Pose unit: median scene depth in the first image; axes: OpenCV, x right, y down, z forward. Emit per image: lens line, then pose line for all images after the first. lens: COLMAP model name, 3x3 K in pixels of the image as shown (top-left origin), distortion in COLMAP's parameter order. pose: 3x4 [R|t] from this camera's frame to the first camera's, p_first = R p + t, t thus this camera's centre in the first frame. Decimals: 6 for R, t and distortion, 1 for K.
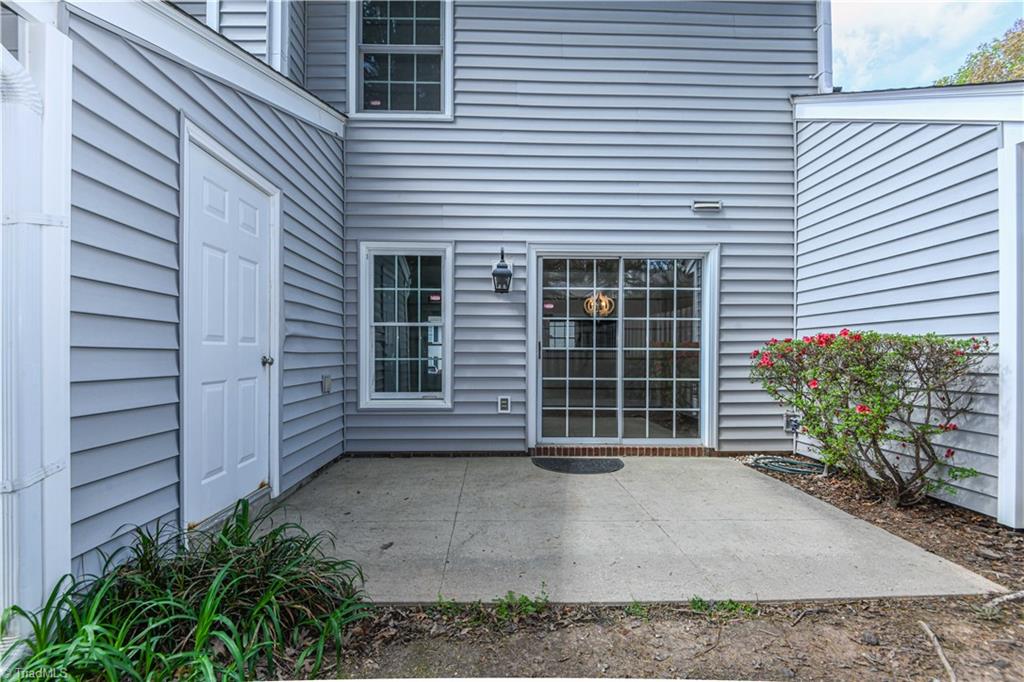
lens RADIAL K [[470.3, 0, 512.7], [0, 470.3, 352.6], [0, 0, 1]] dist [0.004314, -0.000152]
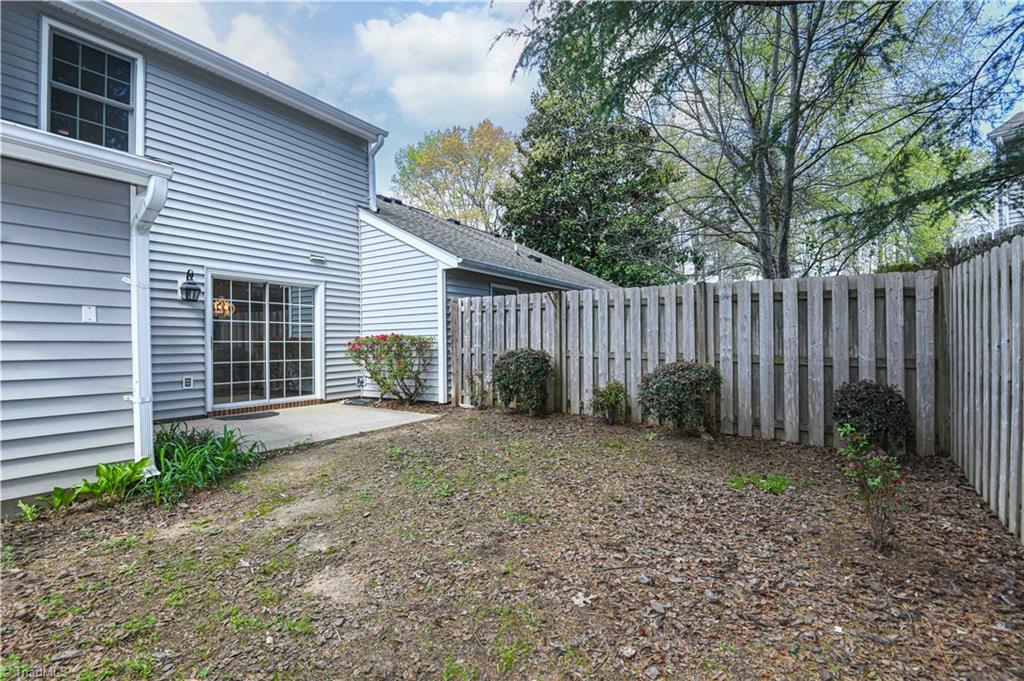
lens RADIAL K [[486.1, 0, 508.4], [0, 486.1, 342.0], [0, 0, 1]] dist [-0.002121, -0.000648]
pose [[0.568107, -0.005189, 0.822938, -0.664024], [0.012548, 0.999918, -0.002357, 0.006862], [-0.822859, 0.011665, 0.568126, -0.587717]]
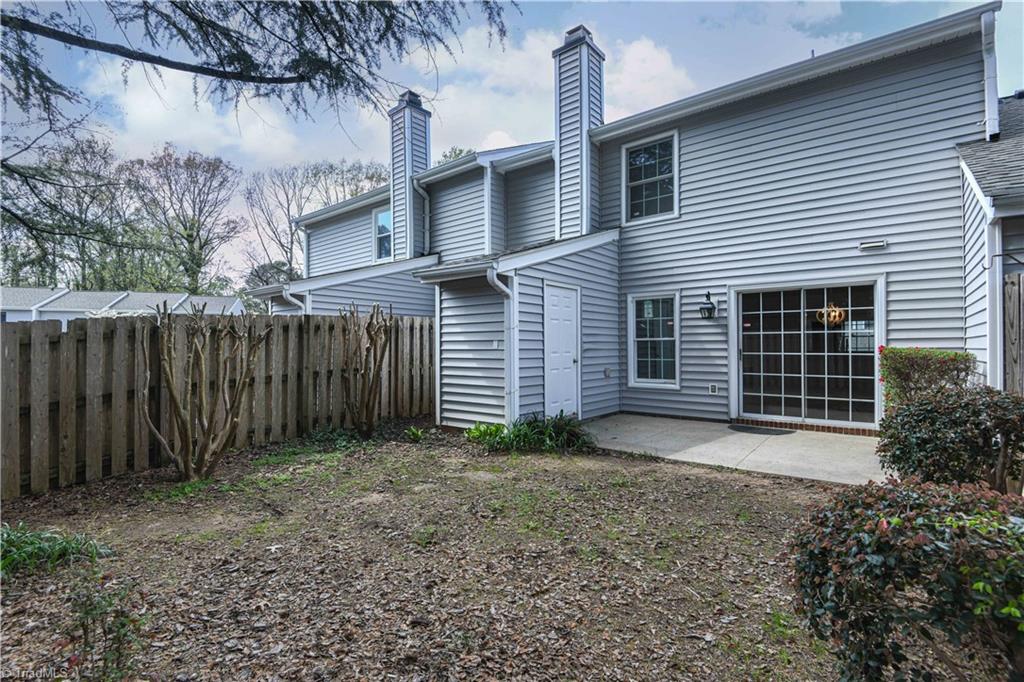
lens RADIAL K [[486.1, 0, 508.4], [0, 486.1, 342.5], [0, 0, 1]] dist [-0.002121, -0.000648]
pose [[0.756158, -0.010898, -0.654298, 0.533745], [0.005654, 0.999933, -0.010120, -0.033488], [0.654364, 0.003953, 0.756169, -0.690652]]
